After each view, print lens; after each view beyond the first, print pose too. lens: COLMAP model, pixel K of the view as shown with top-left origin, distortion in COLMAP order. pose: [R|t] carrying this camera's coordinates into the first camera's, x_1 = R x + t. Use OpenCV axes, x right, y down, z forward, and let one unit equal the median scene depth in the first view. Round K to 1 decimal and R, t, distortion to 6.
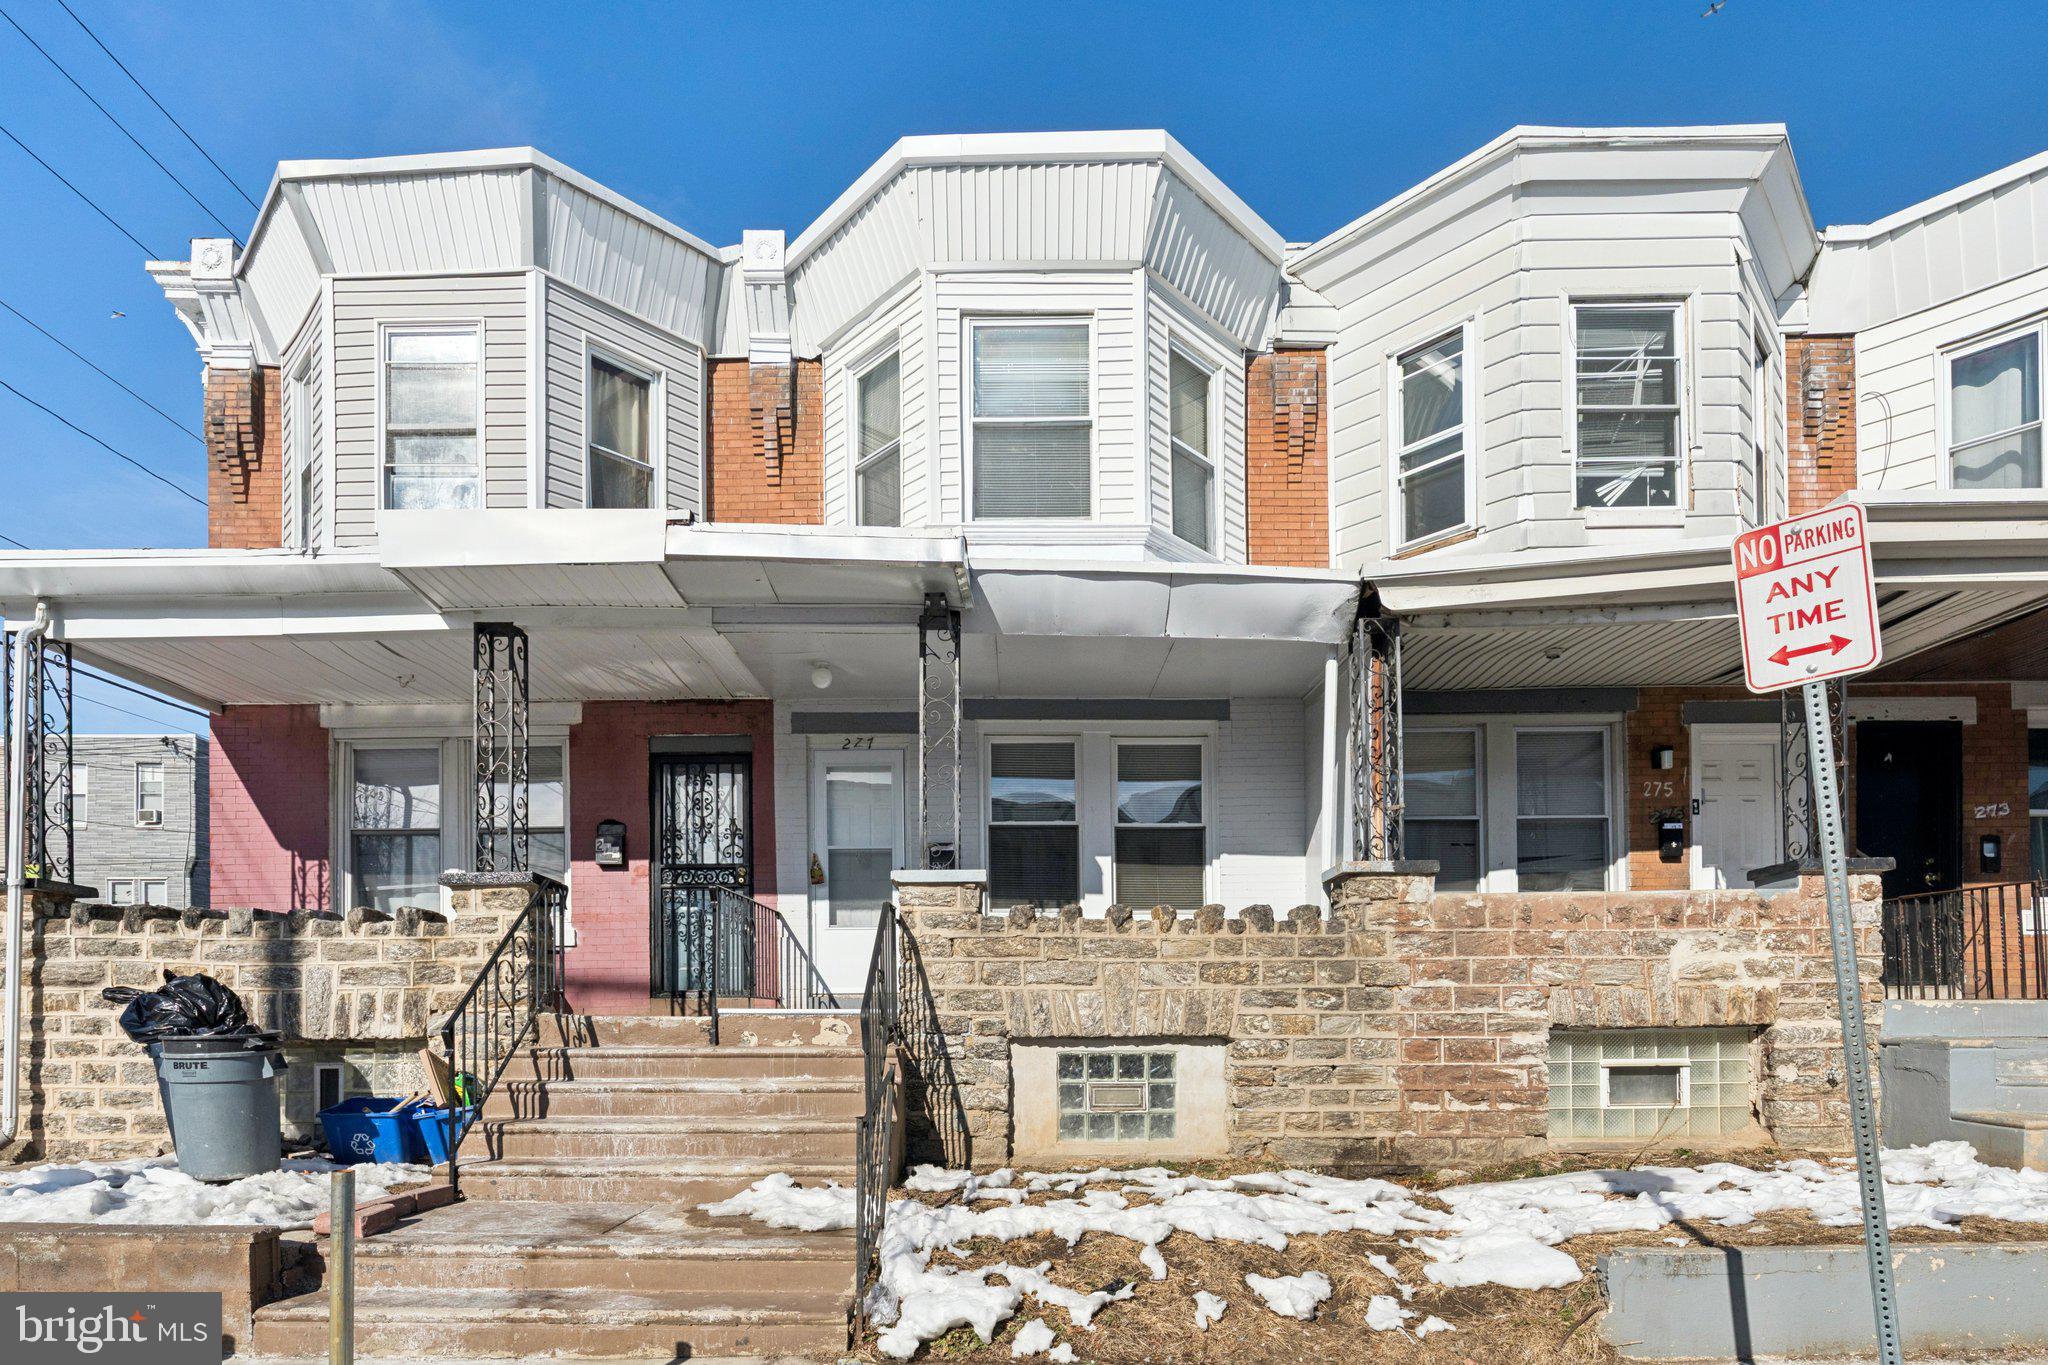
lens RADIAL K [[1155.8, 0, 1022.7], [0, 1155.8, 718.7], [0, 0, 1]] dist [-0.002487, -0.000188]
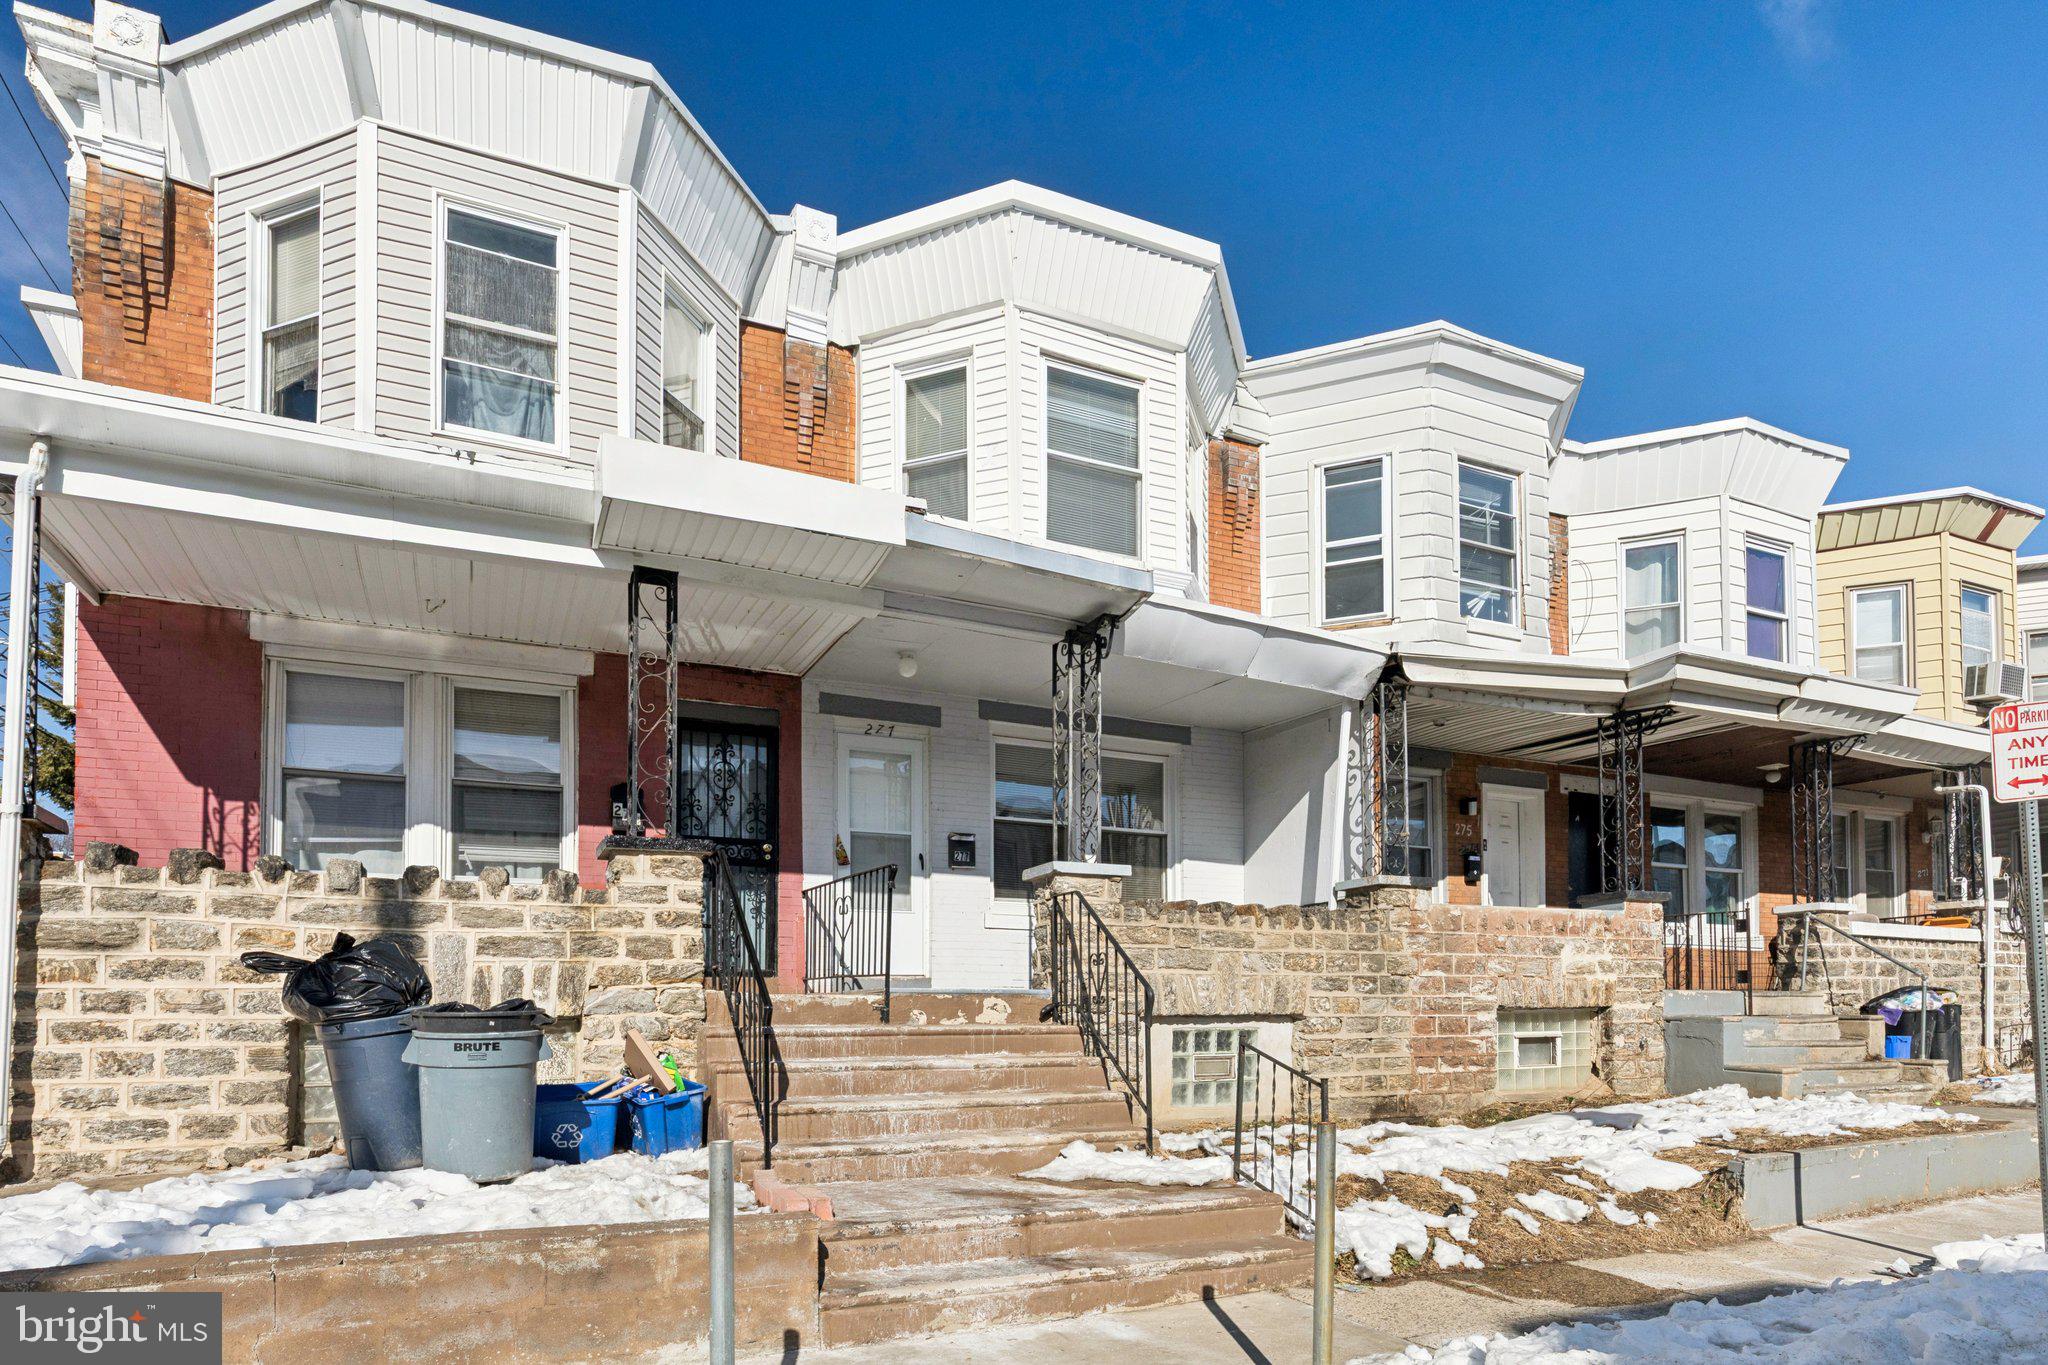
lens RADIAL K [[1100.9, 0, 1086.6], [0, 1100.9, 683.5], [0, 0, 1]] dist [-0.001236, 0.000523]
pose [[0.896739, 0.127403, 0.423825, -0.551176], [-0.113919, 0.991847, -0.057120, 0.021403], [-0.427647, 0.002940, 0.903941, 0.050376]]
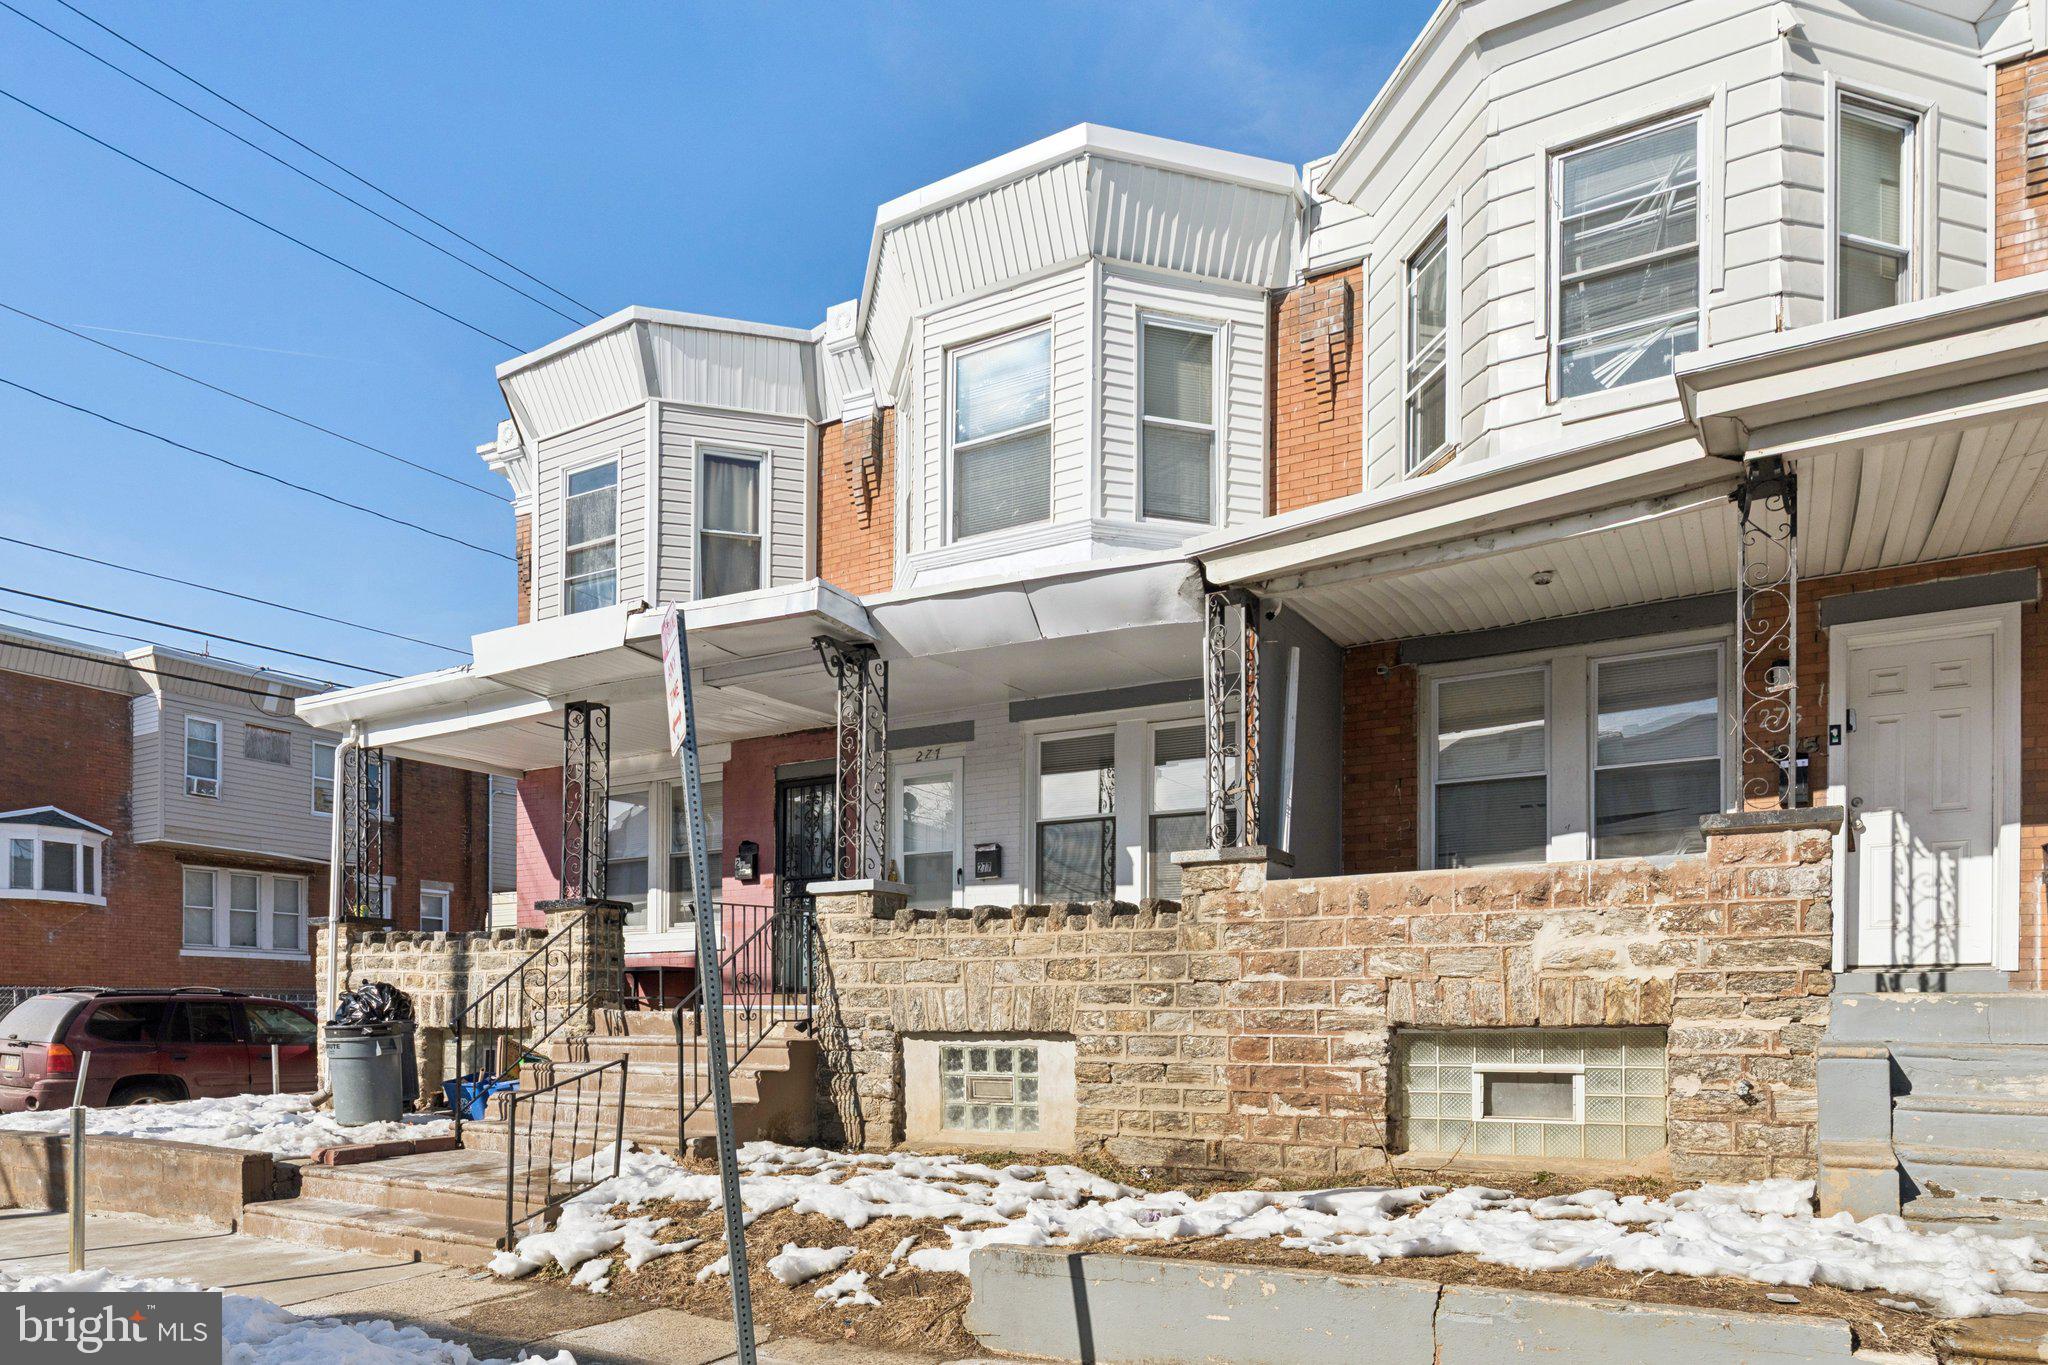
lens RADIAL K [[1267.6, 0, 1027.0], [0, 1267.6, 630.3], [0, 0, 1]] dist [-0.000617, -0.000369]
pose [[0.867660, -0.141482, -0.476601, 0.717262], [0.126506, 0.989927, -0.063561, -0.009539], [0.480793, -0.005143, 0.876819, 0.004018]]
